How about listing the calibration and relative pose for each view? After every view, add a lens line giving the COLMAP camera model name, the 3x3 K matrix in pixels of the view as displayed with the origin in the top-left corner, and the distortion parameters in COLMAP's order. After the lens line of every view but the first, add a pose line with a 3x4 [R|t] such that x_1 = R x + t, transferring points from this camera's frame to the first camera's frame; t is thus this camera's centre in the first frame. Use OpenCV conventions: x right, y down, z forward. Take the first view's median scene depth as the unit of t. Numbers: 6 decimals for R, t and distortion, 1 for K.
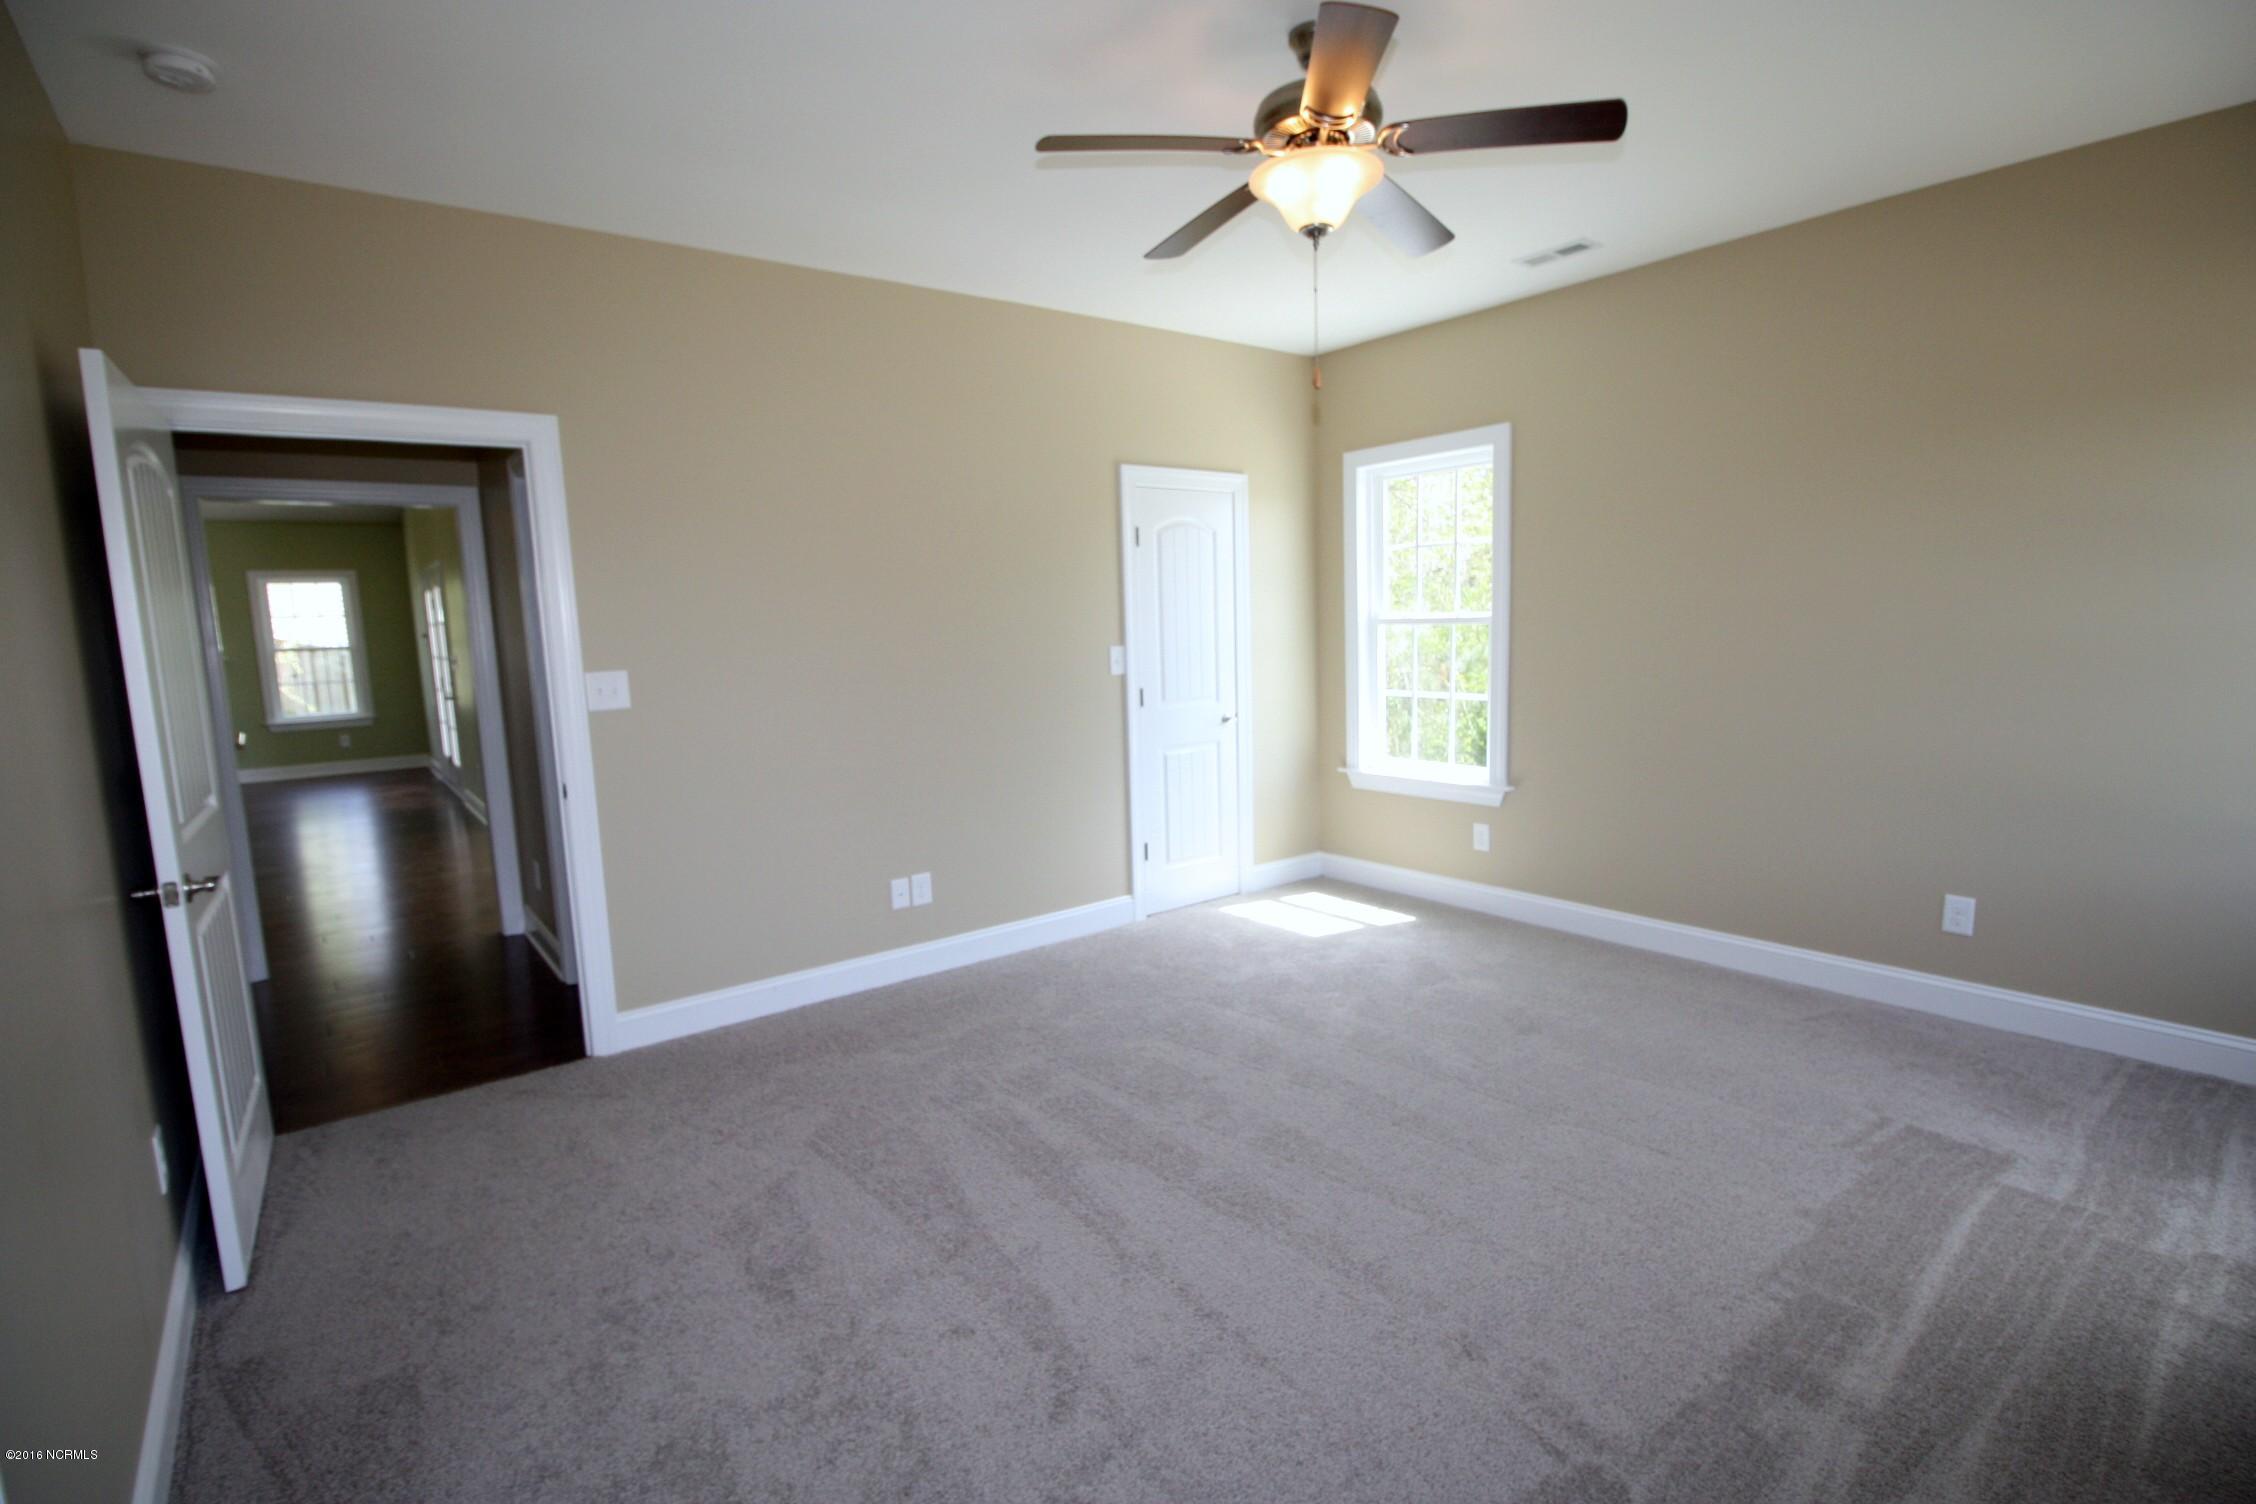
lens RADIAL K [[1065.3, 0, 1134.4], [0, 1065.3, 750.6], [0, 0, 1]] dist [-0.000707, -0.013513]
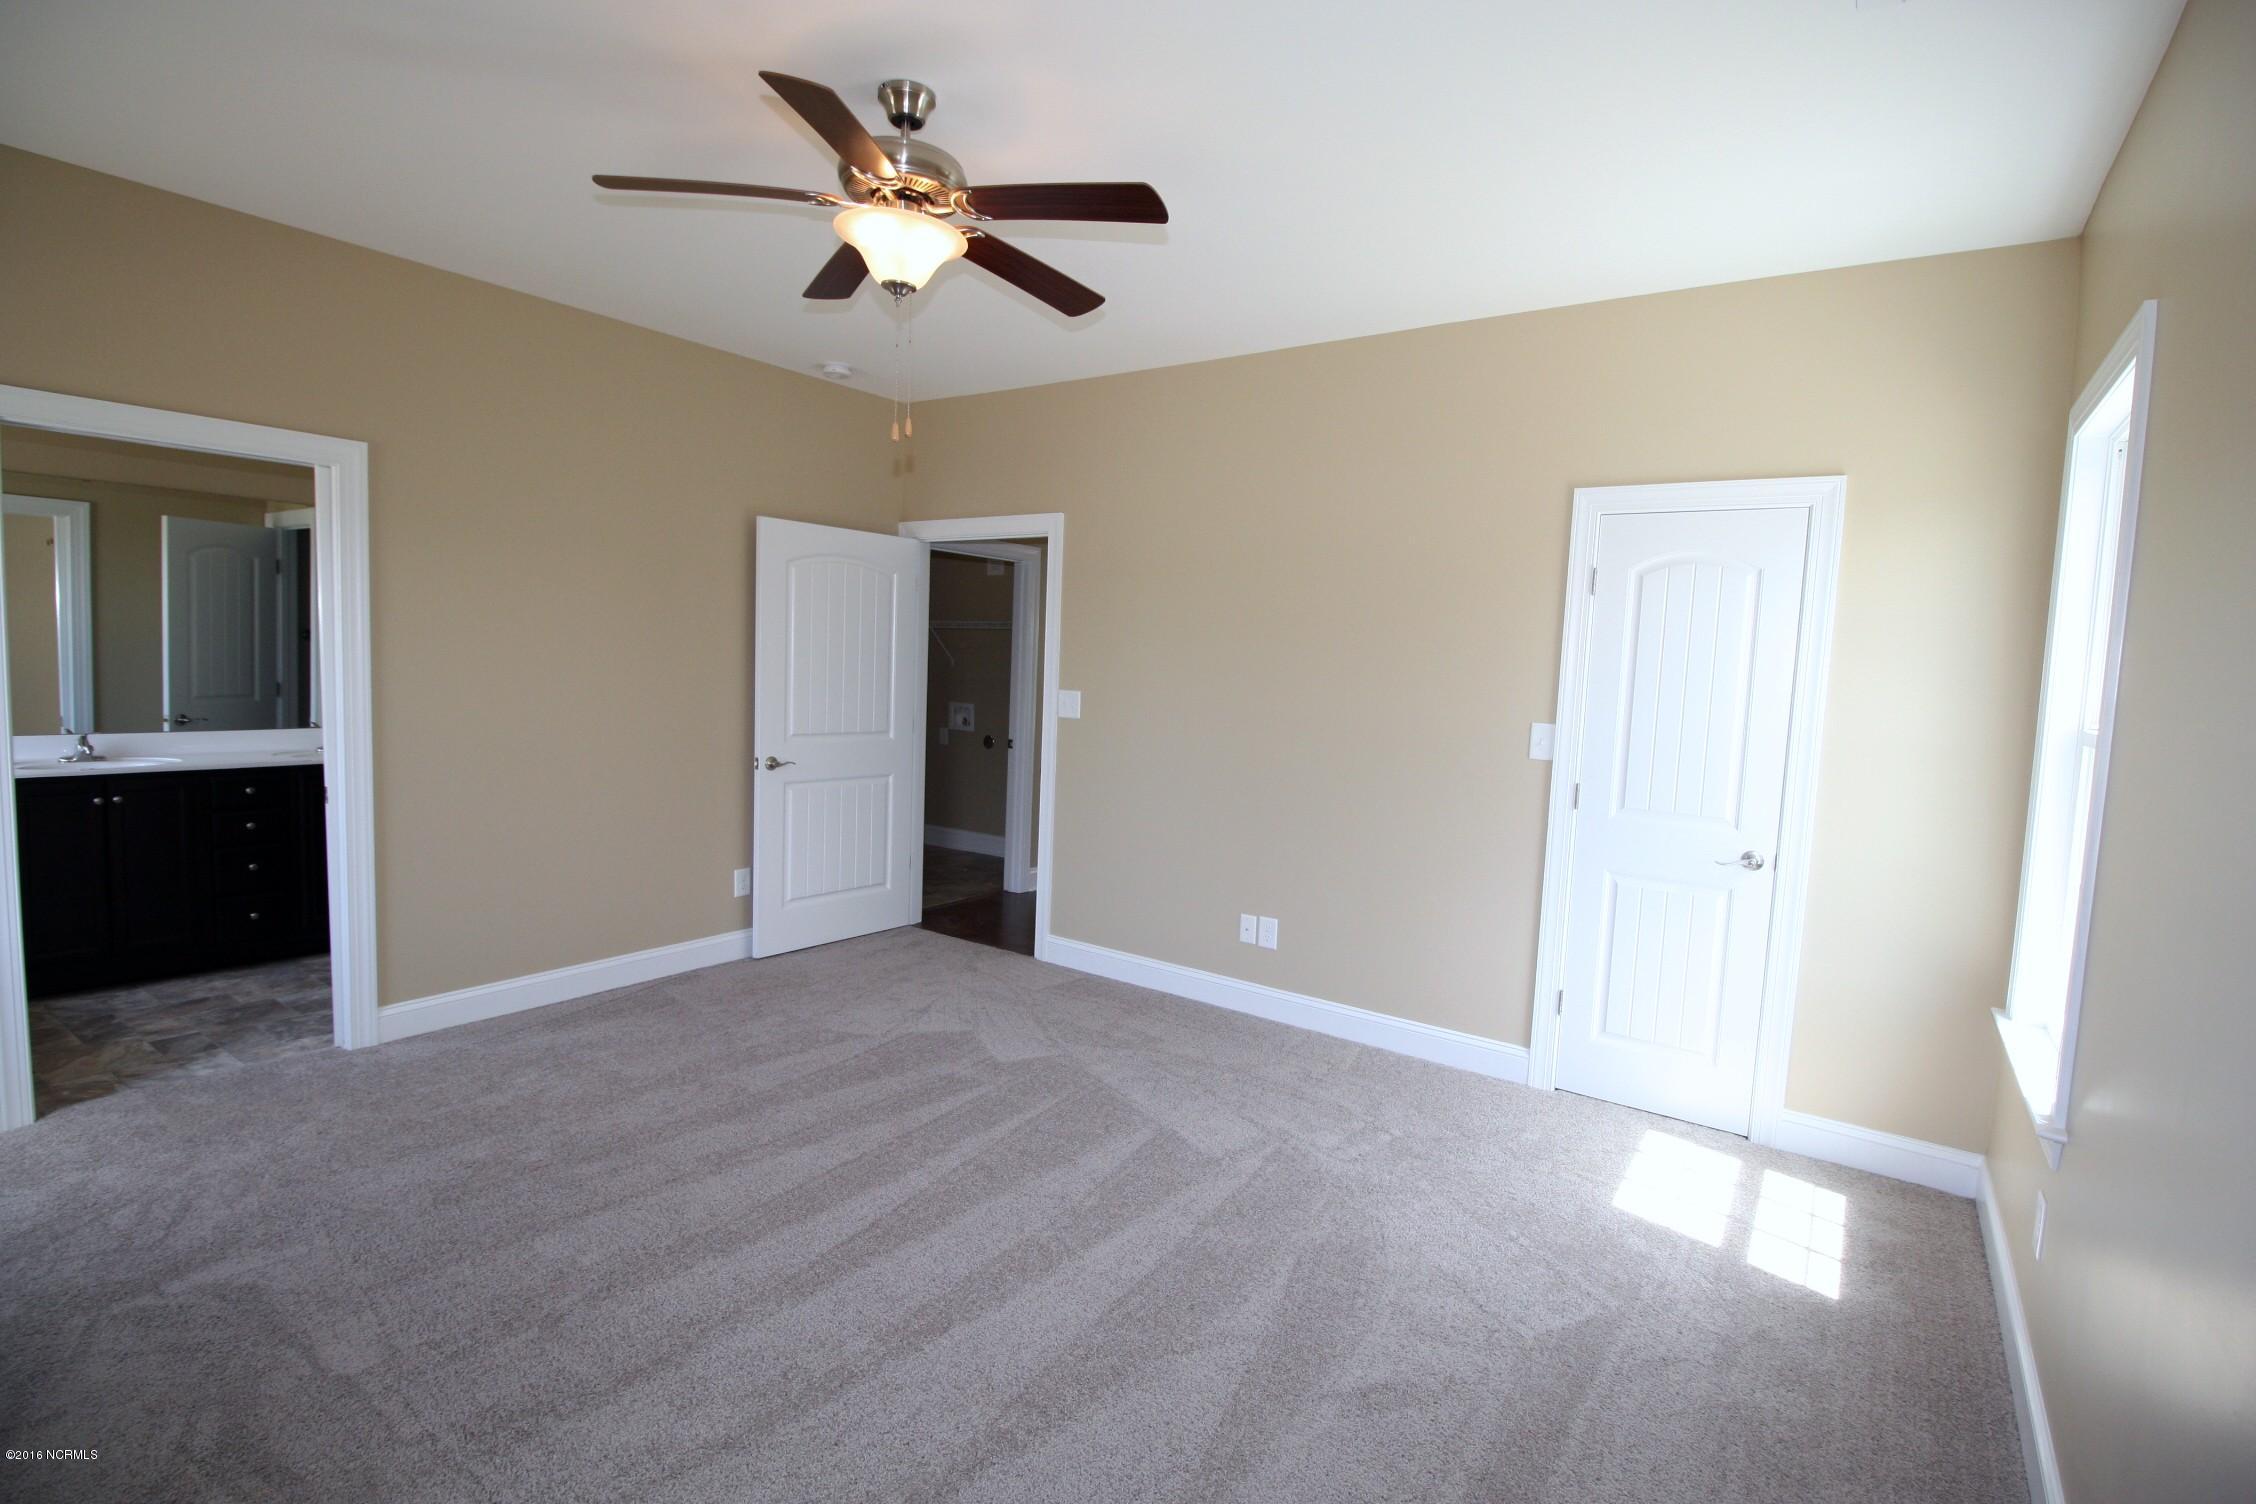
lens RADIAL K [[1065.3, 0, 1134.4], [0, 1065.3, 750.6], [0, 0, 1]] dist [-0.000707, -0.013513]
pose [[0.287212, 0.124612, -0.949727, 0.637809], [-0.172721, 0.981987, 0.076611, -0.087207], [0.942166, 0.142034, 0.303561, 0.491284]]
